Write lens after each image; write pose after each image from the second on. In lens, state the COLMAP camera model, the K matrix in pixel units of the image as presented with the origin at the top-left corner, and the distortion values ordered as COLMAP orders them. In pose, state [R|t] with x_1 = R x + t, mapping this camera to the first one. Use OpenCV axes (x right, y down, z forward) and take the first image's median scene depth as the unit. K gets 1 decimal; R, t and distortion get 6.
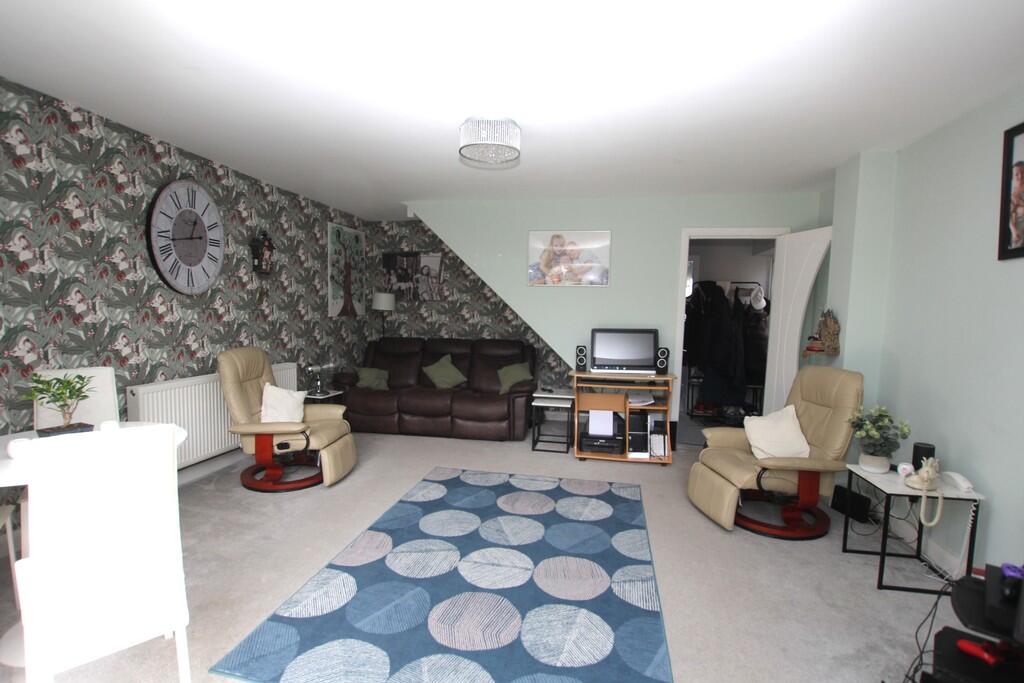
lens RADIAL K [[480.2, 0, 519.0], [0, 480.2, 344.2], [0, 0, 1]] dist [-0.005486, -0.000562]
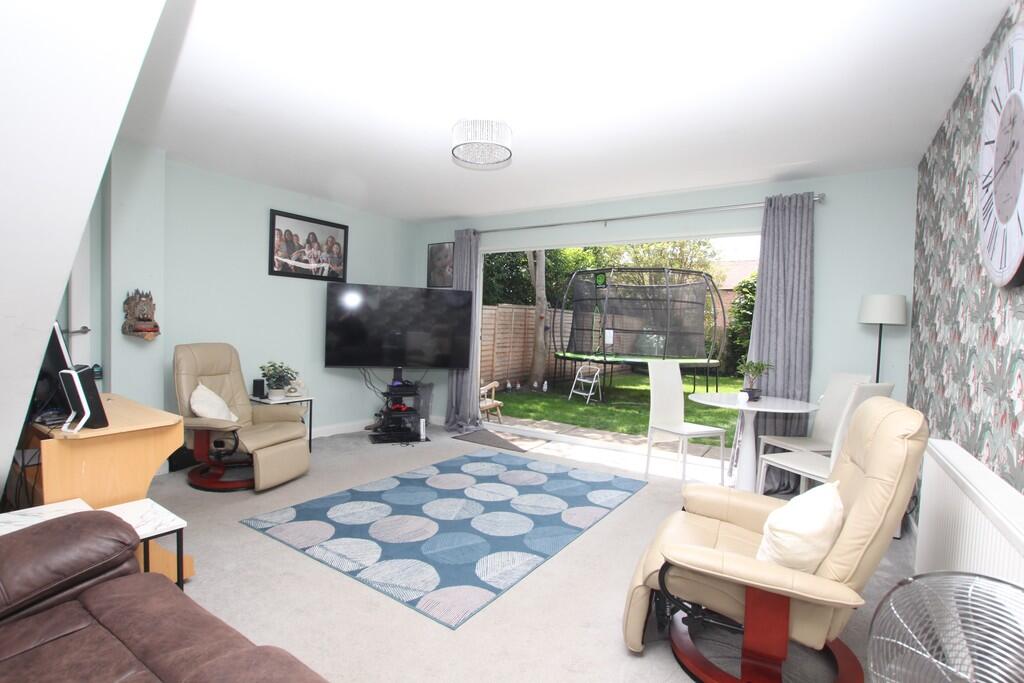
lens RADIAL K [[480.2, 0, 513.8], [0, 480.2, 343.3], [0, 0, 1]] dist [-0.005486, -0.000562]
pose [[-0.918813, -0.056585, 0.390617, -0.565469], [-0.019729, 0.995017, 0.097733, -0.090730], [-0.394201, 0.082092, -0.915351, 1.998688]]
